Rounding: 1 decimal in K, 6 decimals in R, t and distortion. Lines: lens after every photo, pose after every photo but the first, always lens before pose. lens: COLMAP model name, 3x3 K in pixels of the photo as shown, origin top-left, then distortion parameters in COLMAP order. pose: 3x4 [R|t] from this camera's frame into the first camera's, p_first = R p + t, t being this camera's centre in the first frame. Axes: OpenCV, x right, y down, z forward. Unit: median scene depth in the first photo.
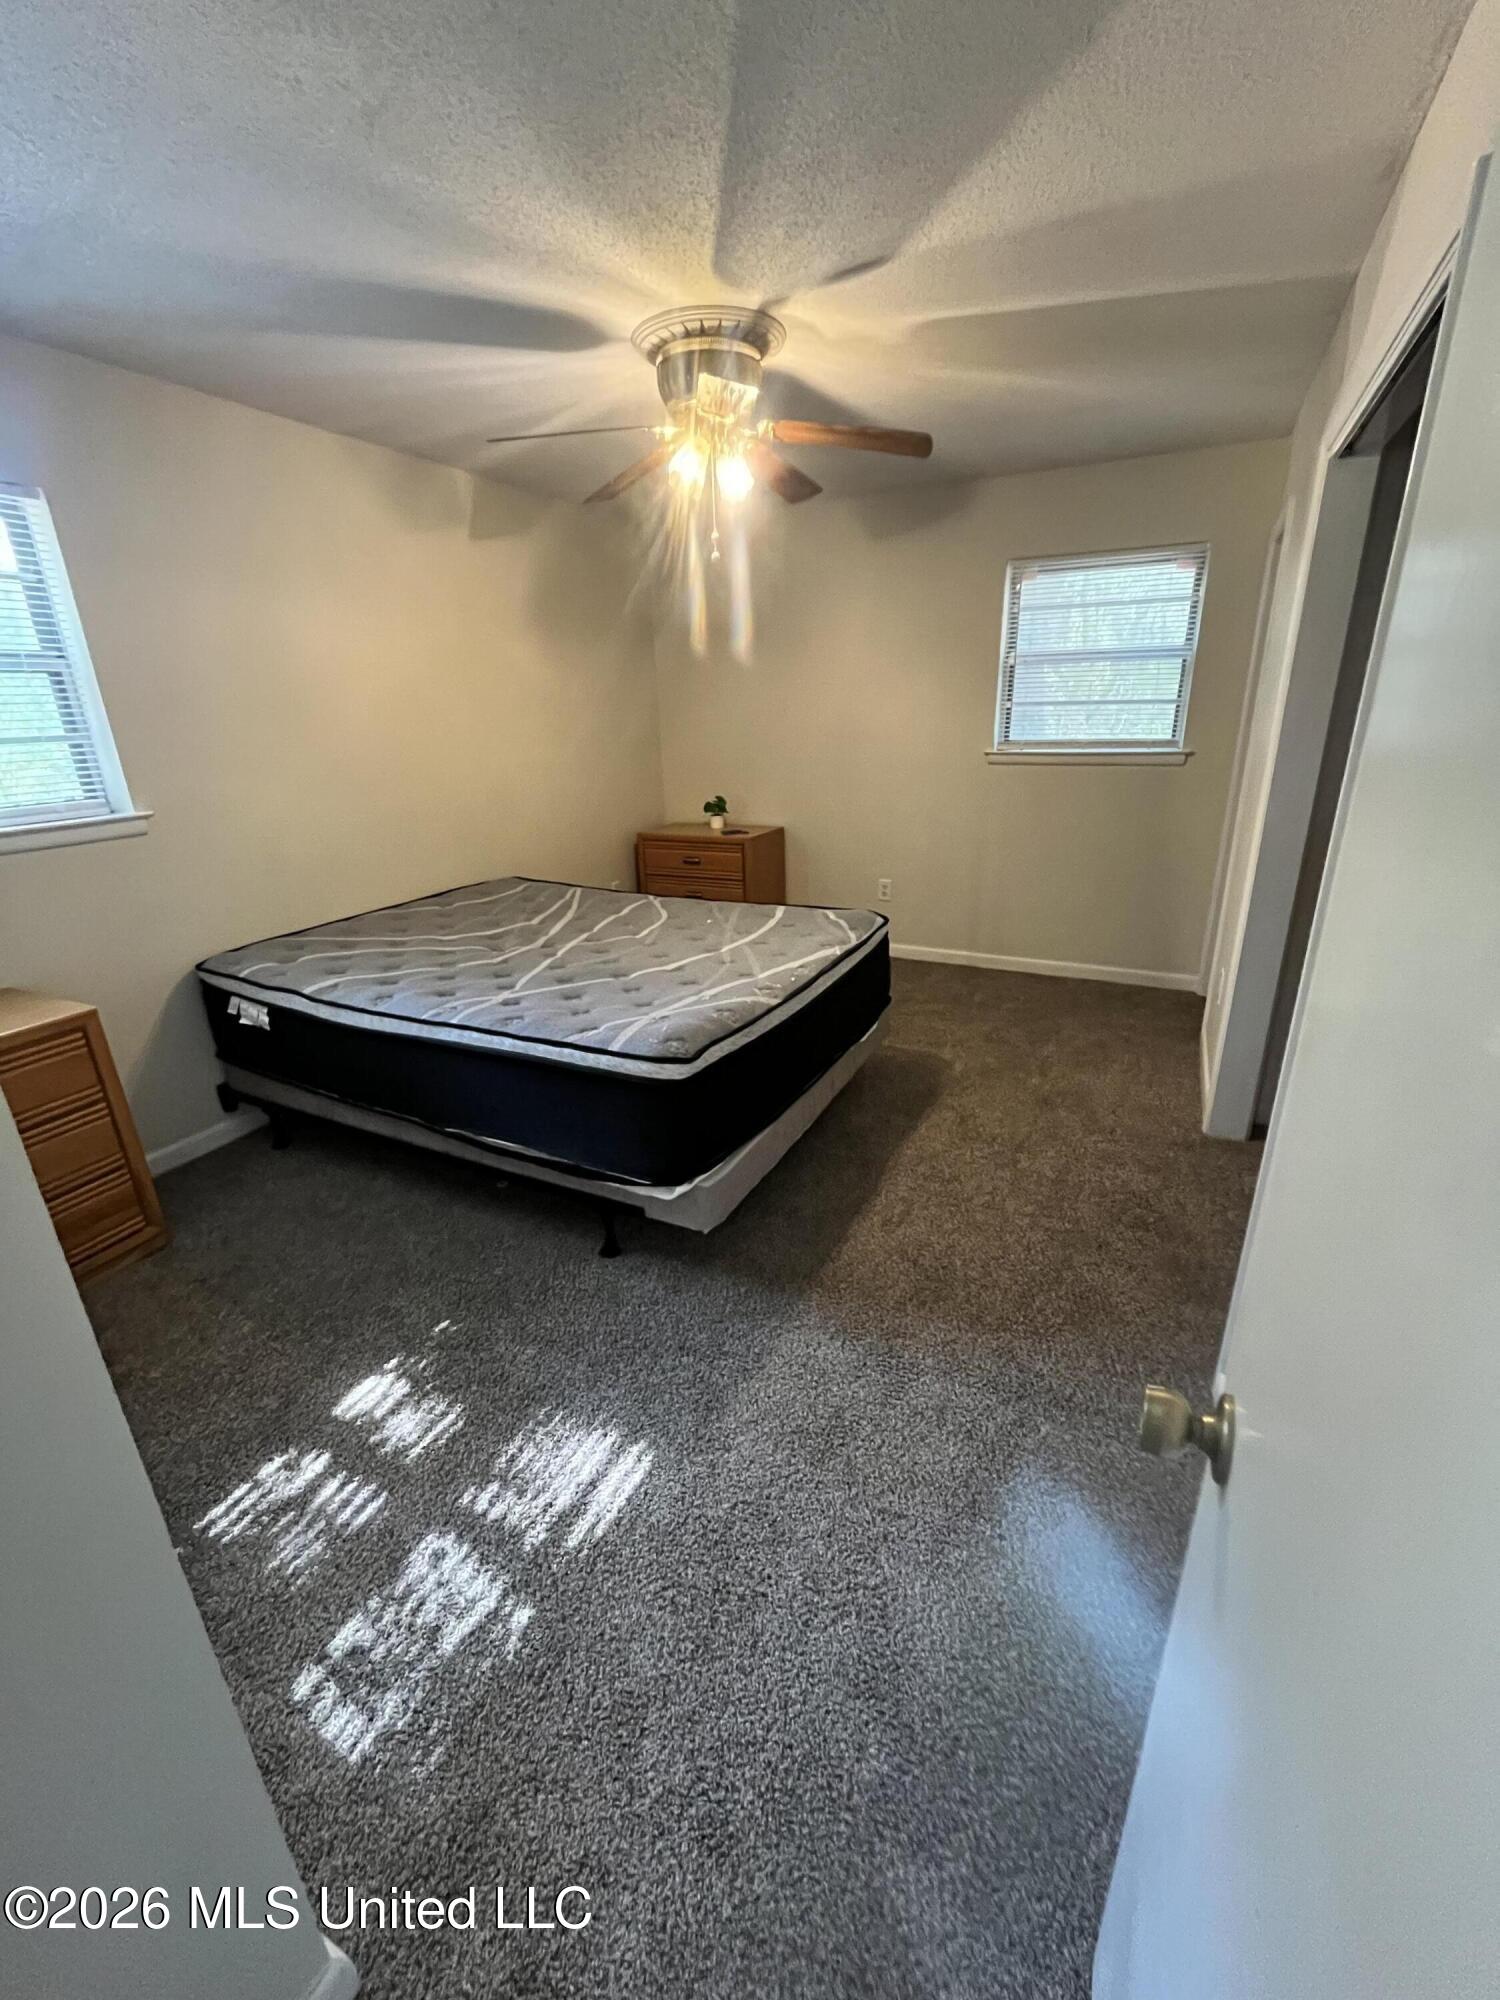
lens RADIAL K [[814.3, 0, 750.8], [0, 814.3, 996.0], [0, 0, 1]] dist [0.003033, 0.000350]
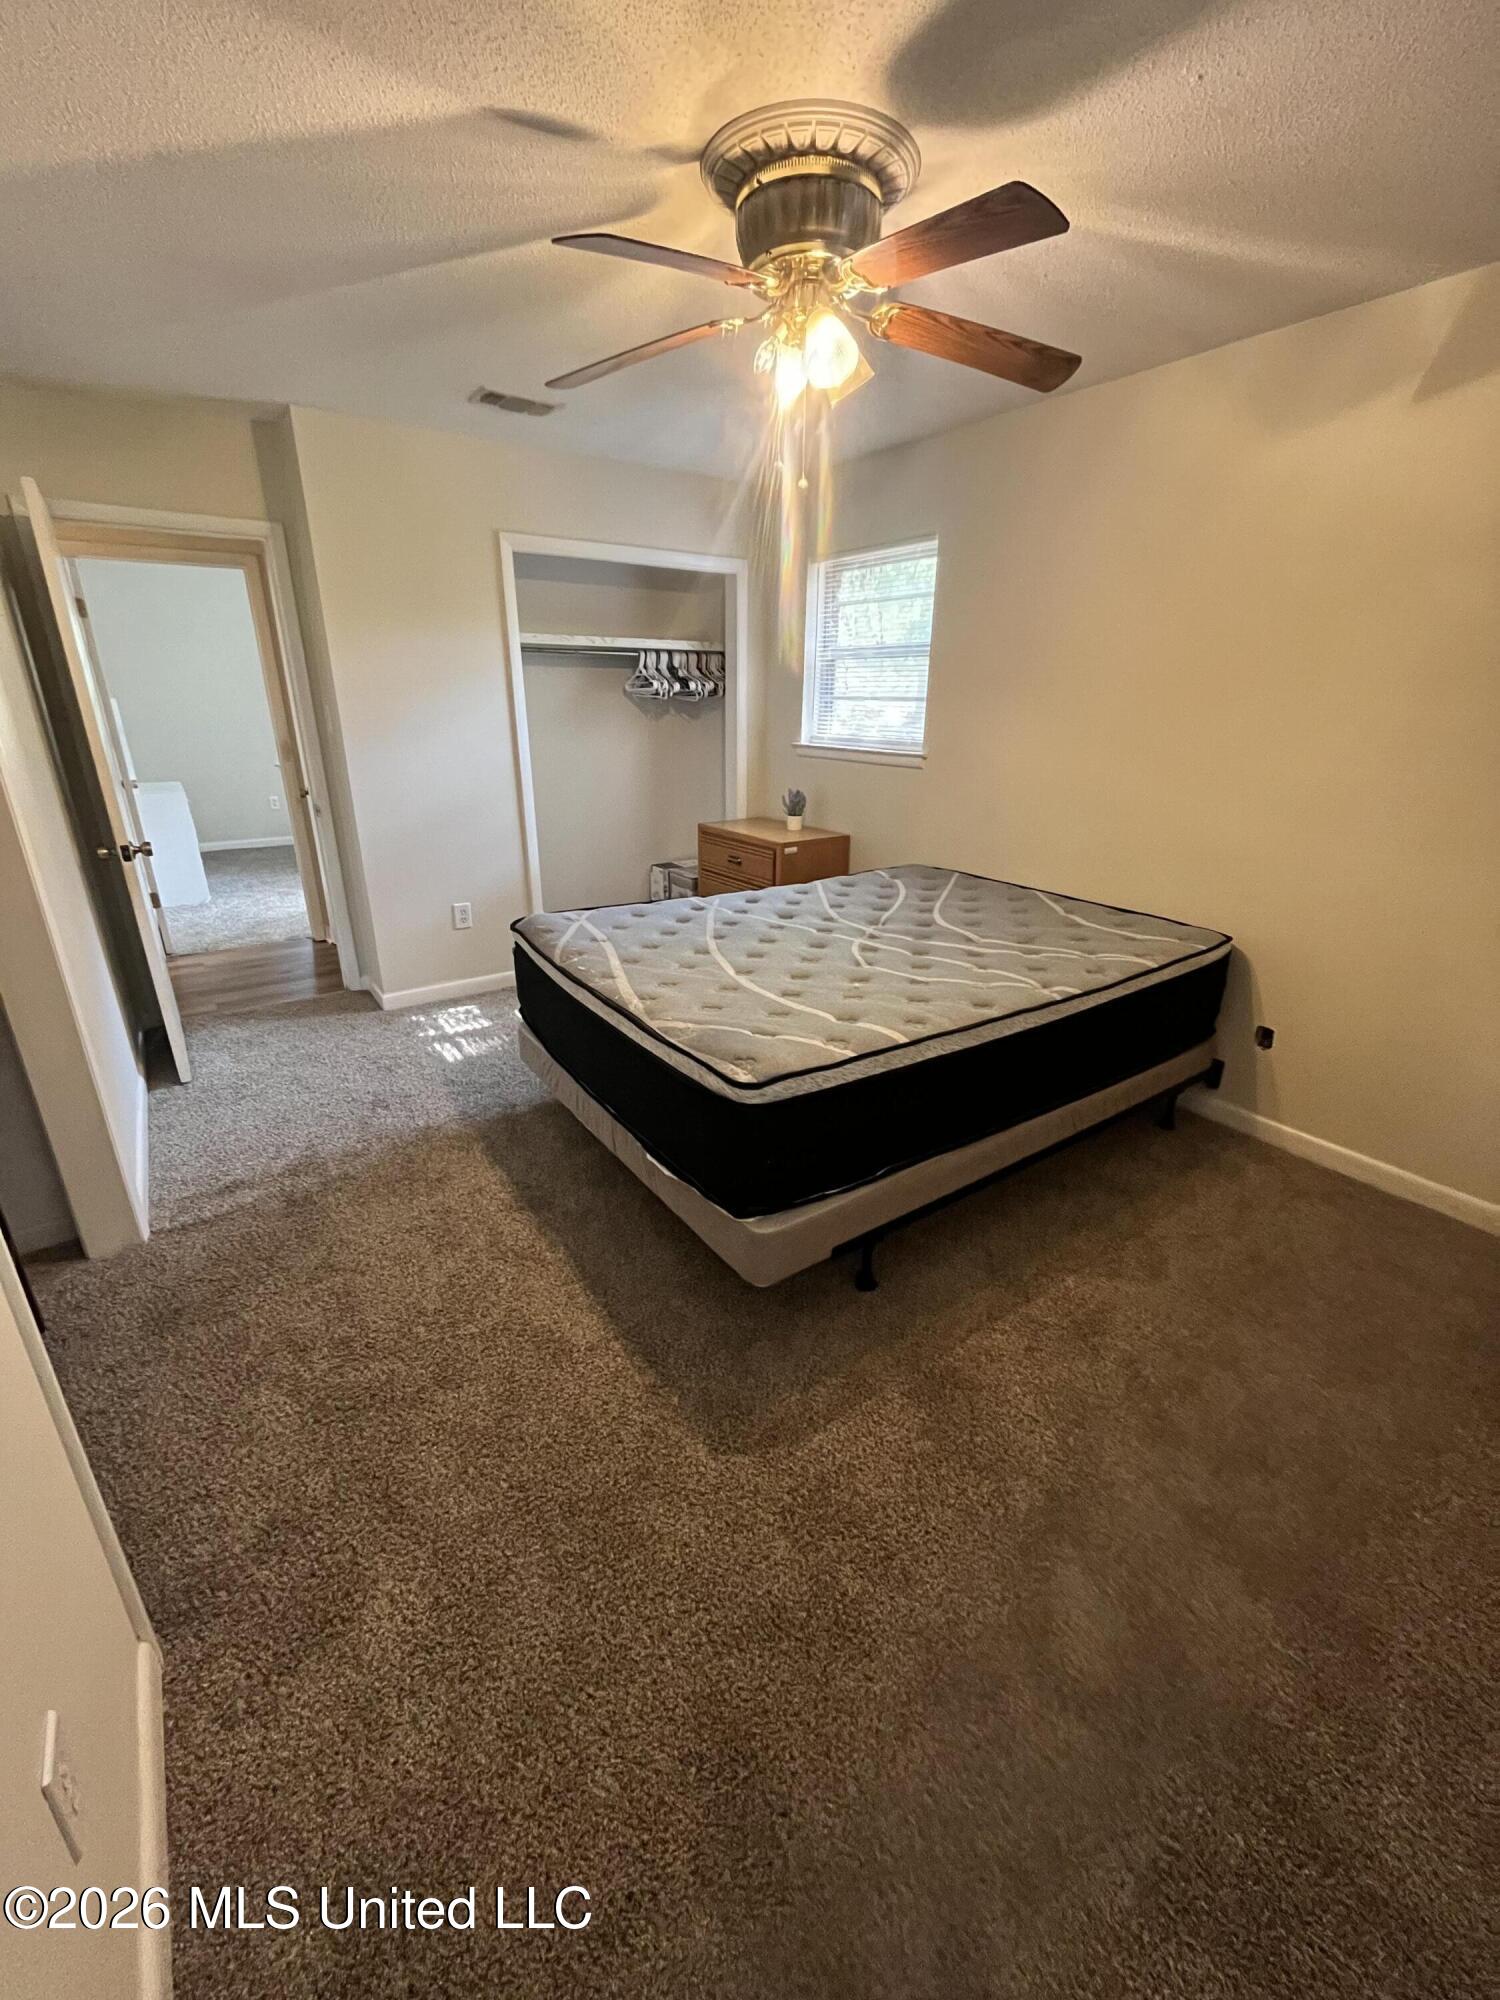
lens RADIAL K [[814.3, 0, 746.5], [0, 814.3, 1000.2], [0, 0, 1]] dist [0.003033, 0.000350]
pose [[-0.471788, 0.337766, -0.814451, 0.747327], [-0.297342, 0.808656, 0.507605, -0.529964], [0.830062, 0.481653, -0.281082, 1.406552]]
